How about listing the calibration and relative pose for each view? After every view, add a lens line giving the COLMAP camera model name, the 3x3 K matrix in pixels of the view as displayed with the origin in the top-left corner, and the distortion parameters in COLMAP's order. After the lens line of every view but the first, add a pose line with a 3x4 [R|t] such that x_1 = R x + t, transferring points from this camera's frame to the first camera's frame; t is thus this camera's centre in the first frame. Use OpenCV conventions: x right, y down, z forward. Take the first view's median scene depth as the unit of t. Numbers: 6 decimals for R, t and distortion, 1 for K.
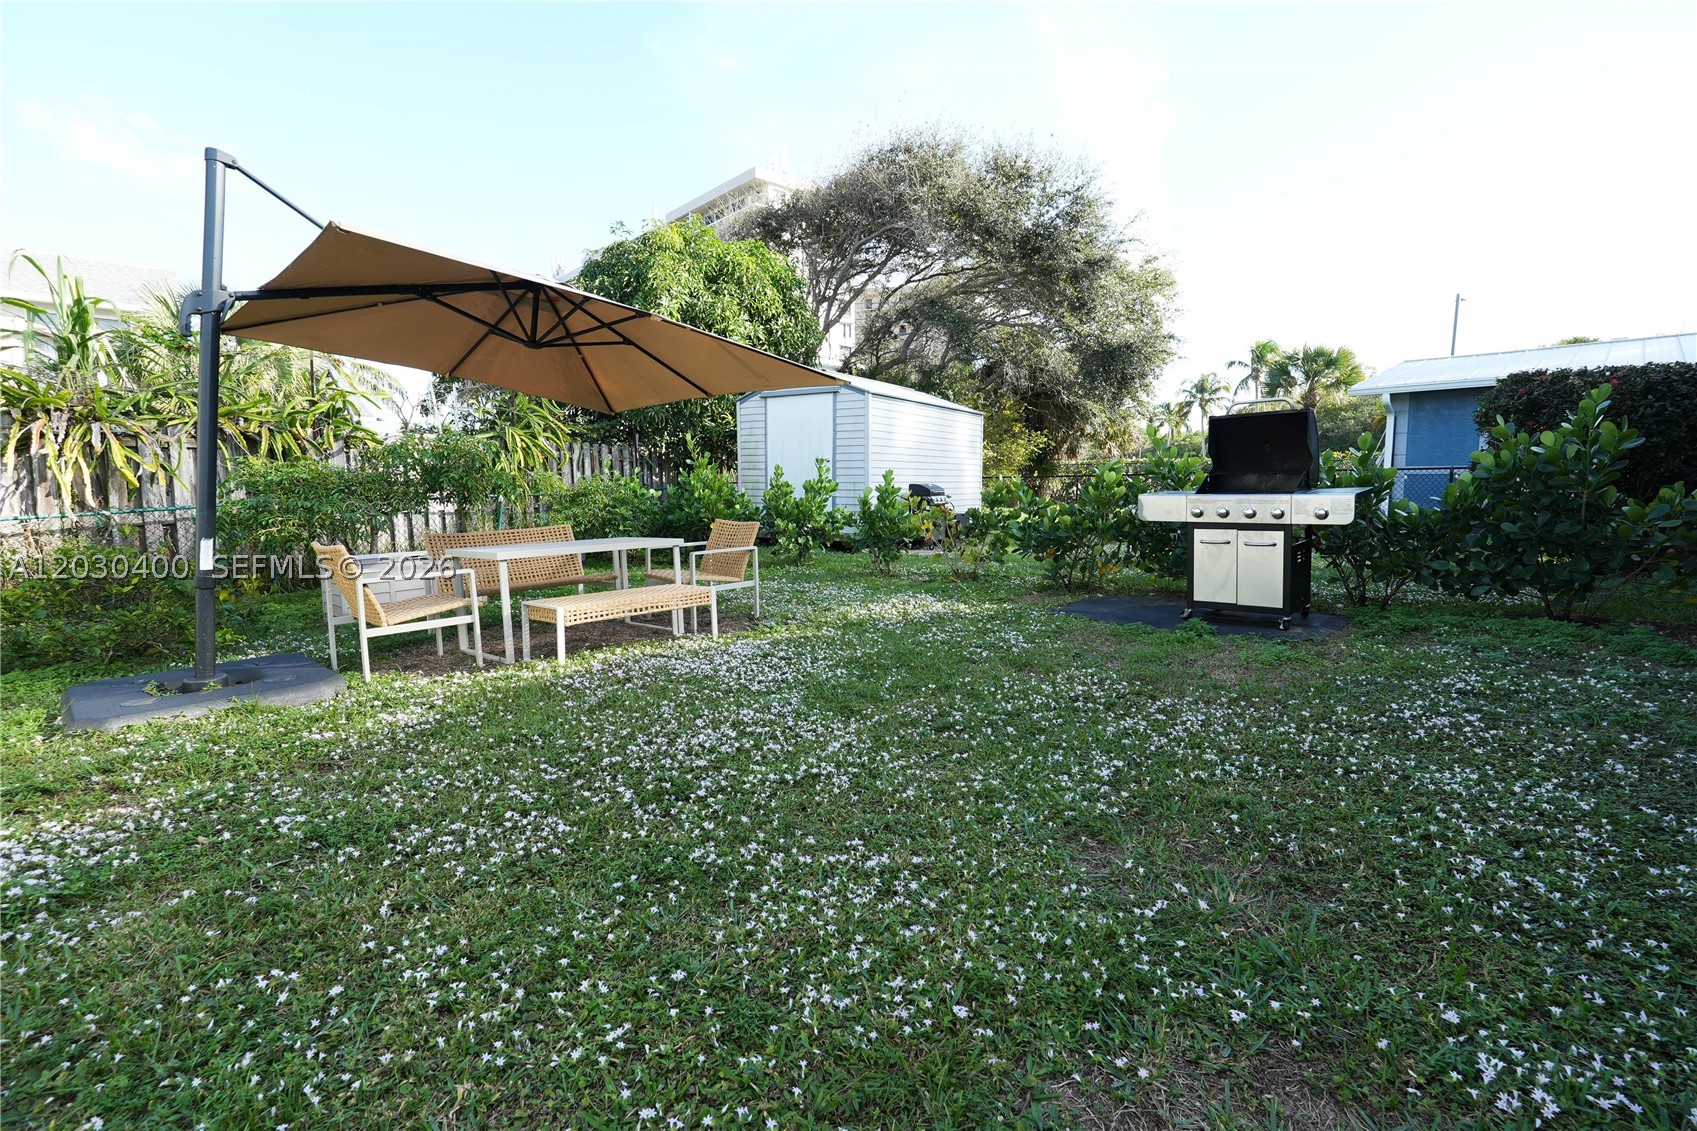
lens RADIAL K [[769.1, 0, 851.0], [0, 769.1, 565.5], [0, 0, 1]] dist [-0.021173, 0.010791]
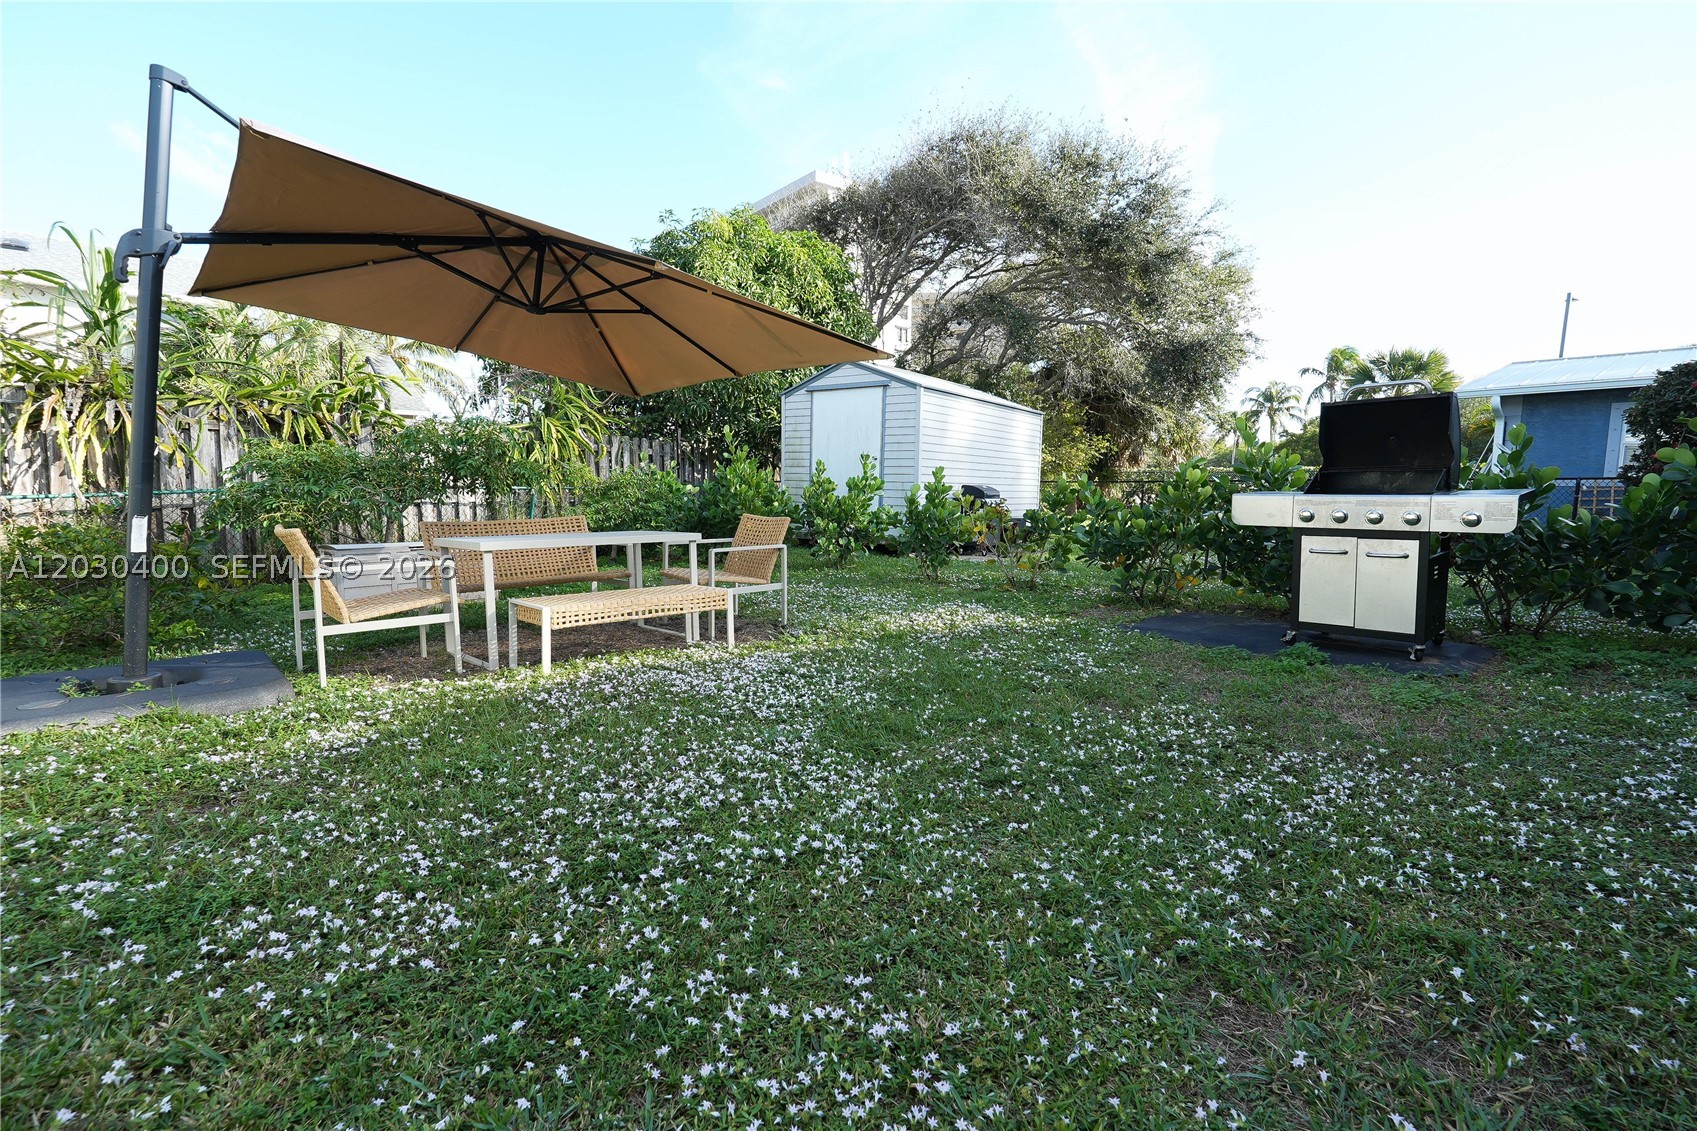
lens RADIAL K [[769.1, 0, 851.0], [0, 769.1, 565.5], [0, 0, 1]] dist [-0.021173, 0.010791]
pose [[0.997454, 0.026214, -0.066322, 0.010413], [-0.026699, 0.999623, -0.006443, 0.002626], [0.066129, 0.008197, 0.997777, 0.107565]]
